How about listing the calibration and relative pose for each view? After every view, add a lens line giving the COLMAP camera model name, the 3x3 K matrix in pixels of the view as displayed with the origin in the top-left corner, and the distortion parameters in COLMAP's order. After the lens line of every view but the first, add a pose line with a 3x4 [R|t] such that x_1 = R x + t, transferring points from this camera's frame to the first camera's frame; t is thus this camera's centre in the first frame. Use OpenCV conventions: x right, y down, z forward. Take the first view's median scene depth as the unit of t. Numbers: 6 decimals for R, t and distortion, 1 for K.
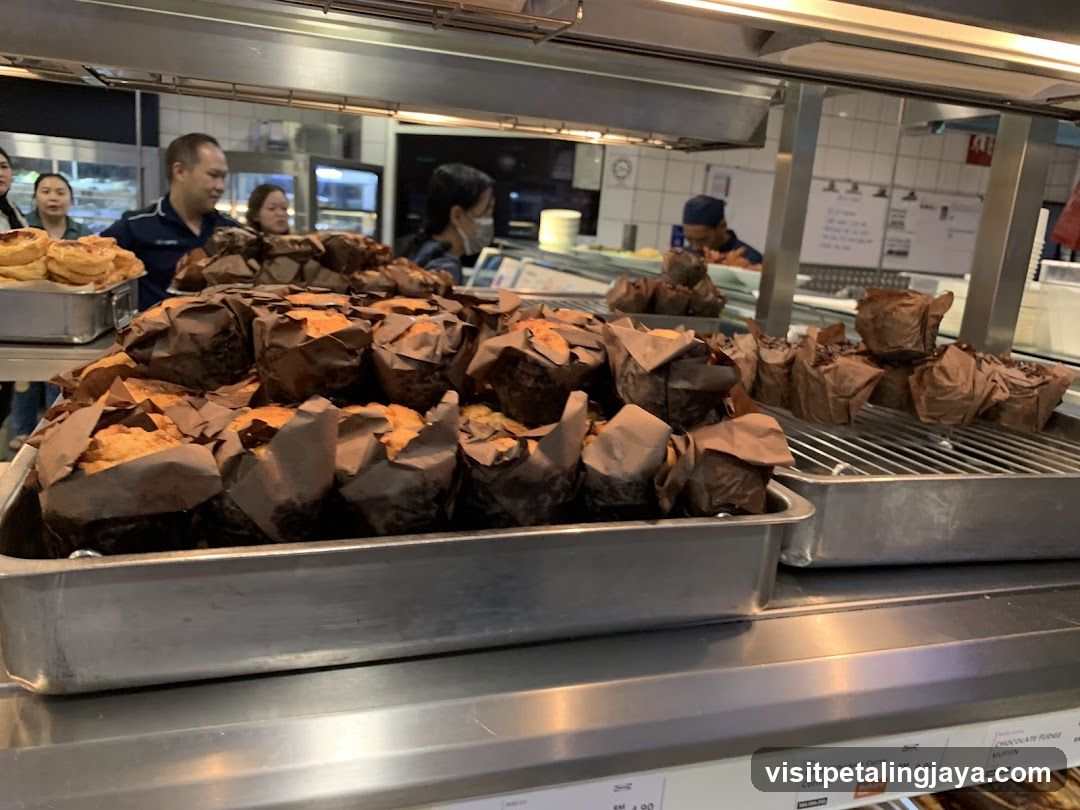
lens RADIAL K [[869.1, 0, 540.0], [0, 869.1, 405.0], [0, 0, 1]] dist [0.012791, -0.001174]
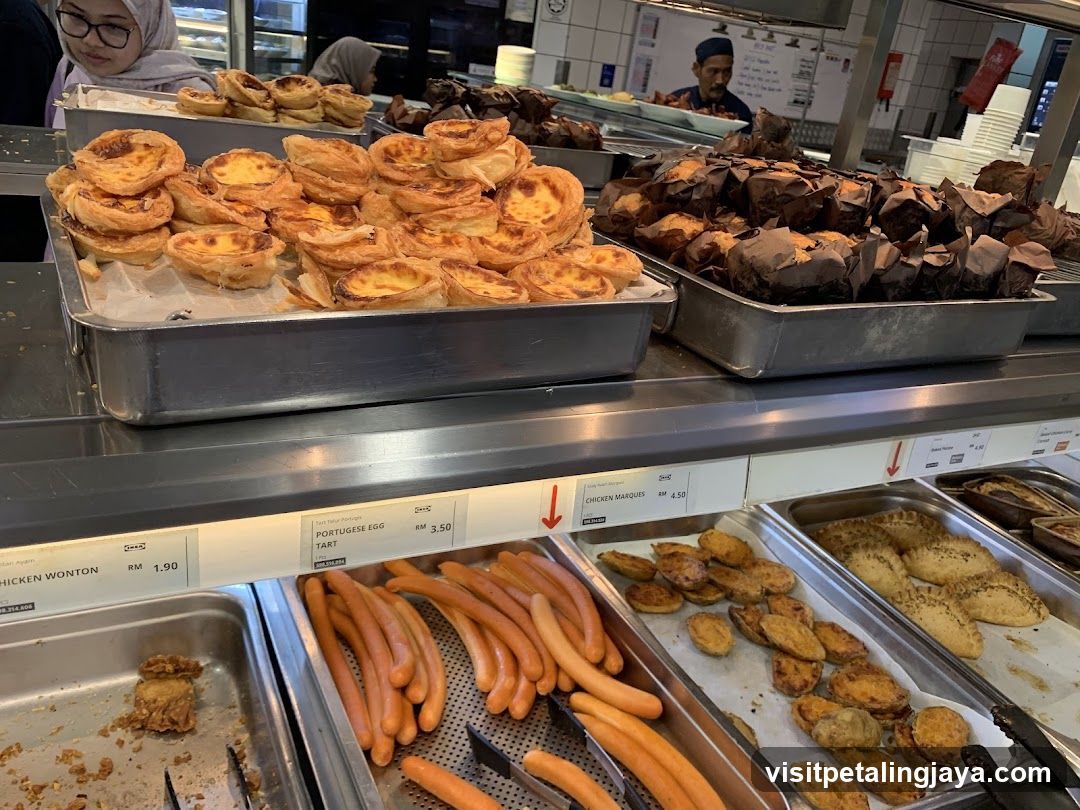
lens RADIAL K [[849.9, 0, 540.0], [0, 849.9, 405.0], [0, 0, 1]] dist [0.001910, -0.003095]
pose [[0.989070, -0.005457, 0.147349, -0.452590], [-0.022477, 0.982055, 0.187250, 0.015452], [-0.145727, -0.188515, 0.971198, -0.271975]]
